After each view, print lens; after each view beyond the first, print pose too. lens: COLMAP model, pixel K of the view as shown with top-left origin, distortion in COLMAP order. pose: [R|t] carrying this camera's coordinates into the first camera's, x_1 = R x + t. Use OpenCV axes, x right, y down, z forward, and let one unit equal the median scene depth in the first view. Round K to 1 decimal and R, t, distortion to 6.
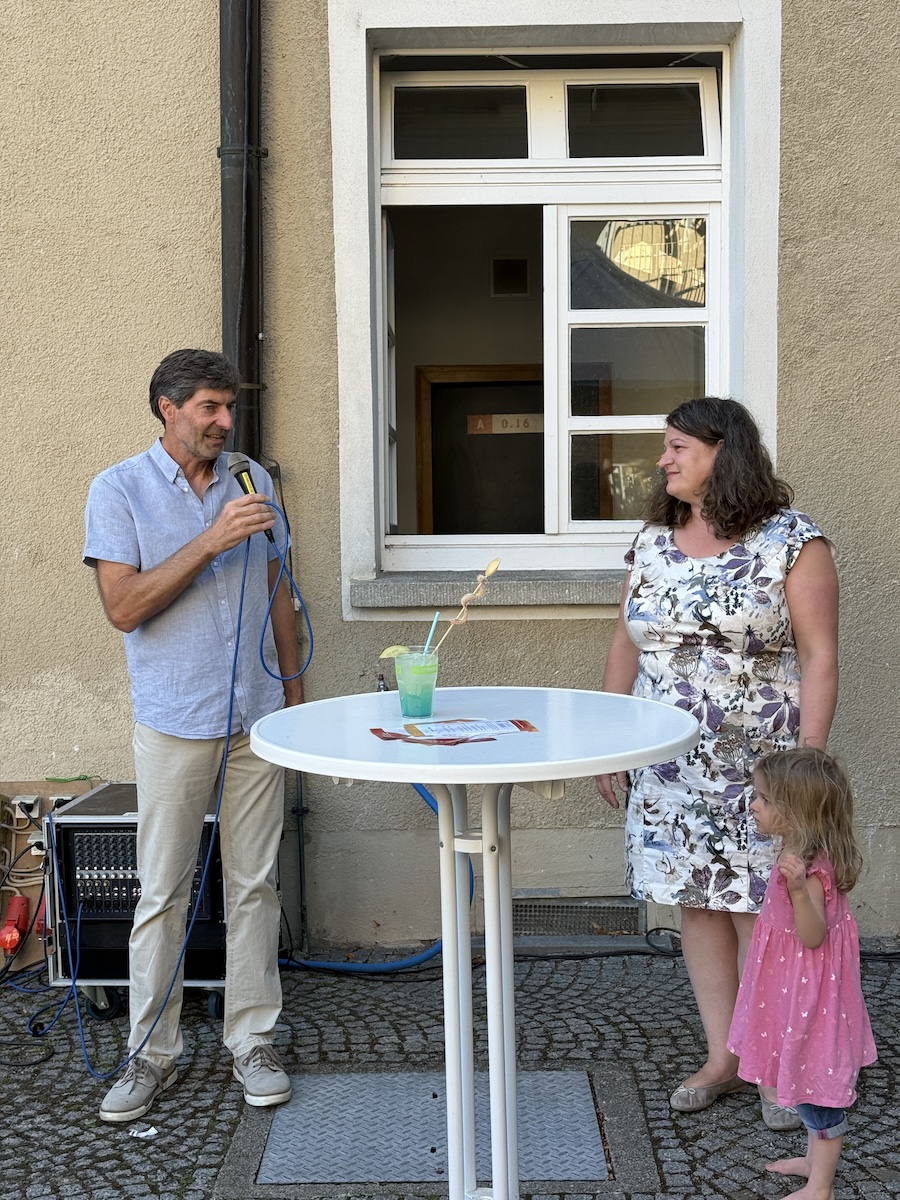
lens RADIAL K [[1654.1, 0, 443.4], [0, 1654.1, 597.2], [0, 0, 1]] dist [0.151841, -0.261204]
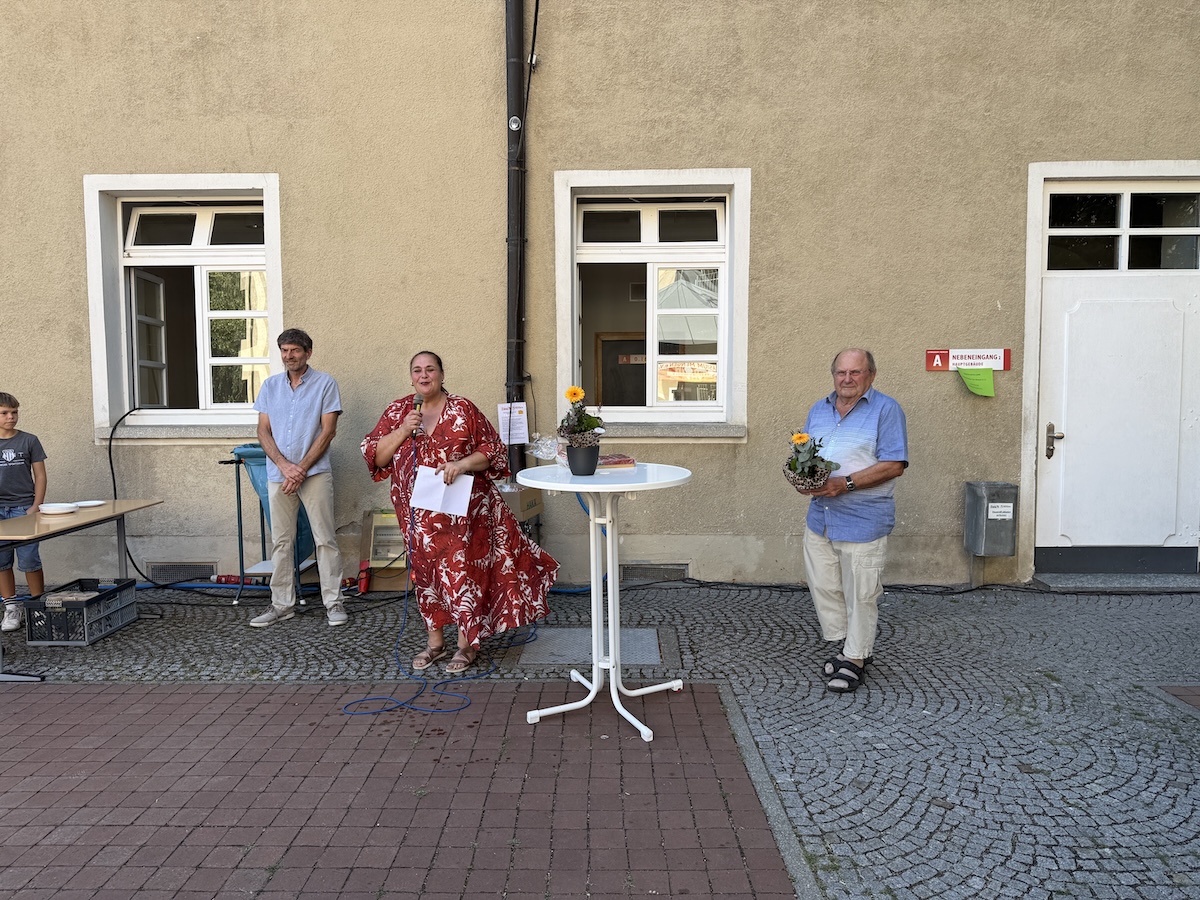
lens RADIAL K [[842.4, 0, 600.0], [0, 842.4, 450.0], [0, 0, 1]] dist [0.175982, -0.276675]
pose [[0.999746, 0.010628, -0.019869, 0.022033], [-0.010605, 0.999943, 0.001292, 0.022550], [0.019882, -0.001081, 0.999802, -0.178704]]
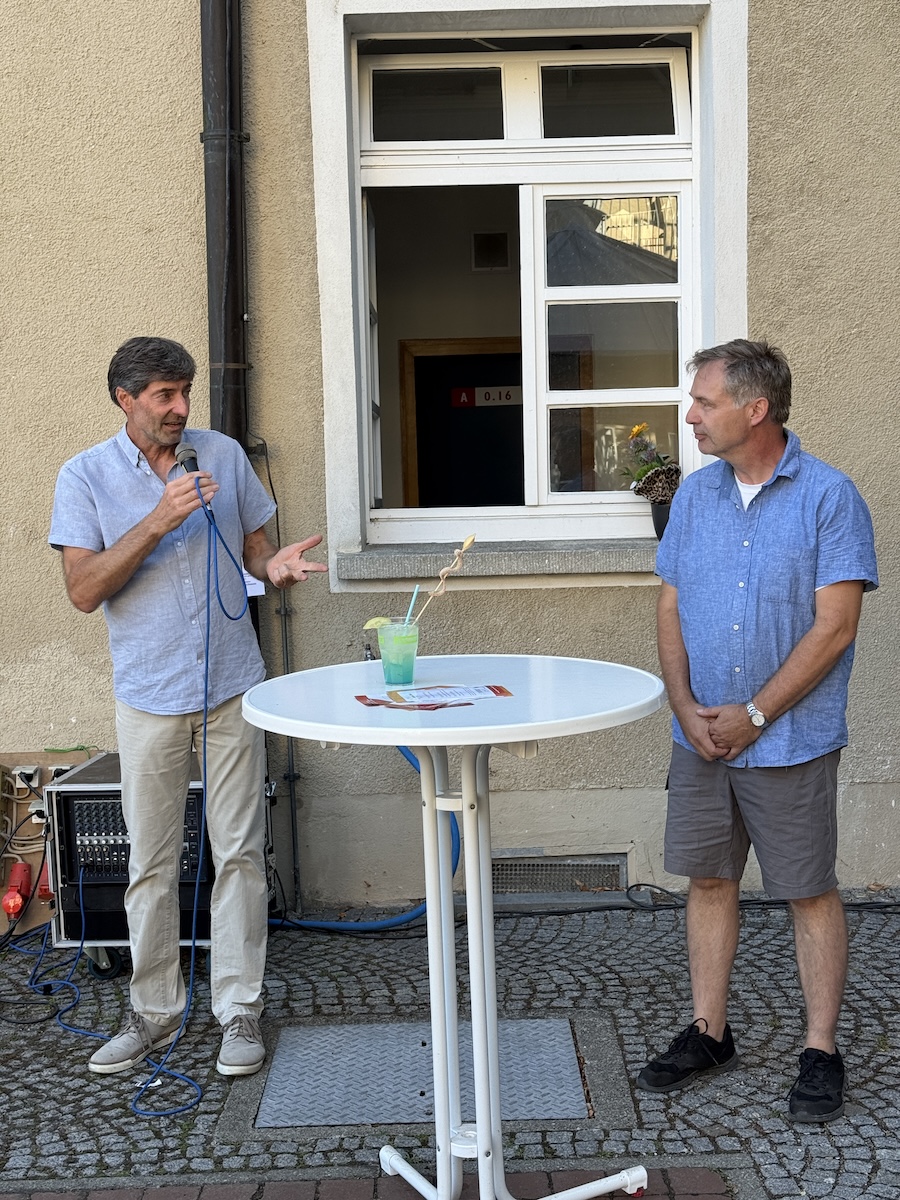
lens RADIAL K [[1657.3, 0, 450.0], [0, 1657.3, 600.0], [0, 0, 1]] dist [0.136445, -0.165018]
pose [[0.999857, -0.014058, 0.009358, 0.004293], [0.013860, 0.999684, 0.020965, -0.001903], [-0.009650, -0.020832, 0.999736, -0.035003]]
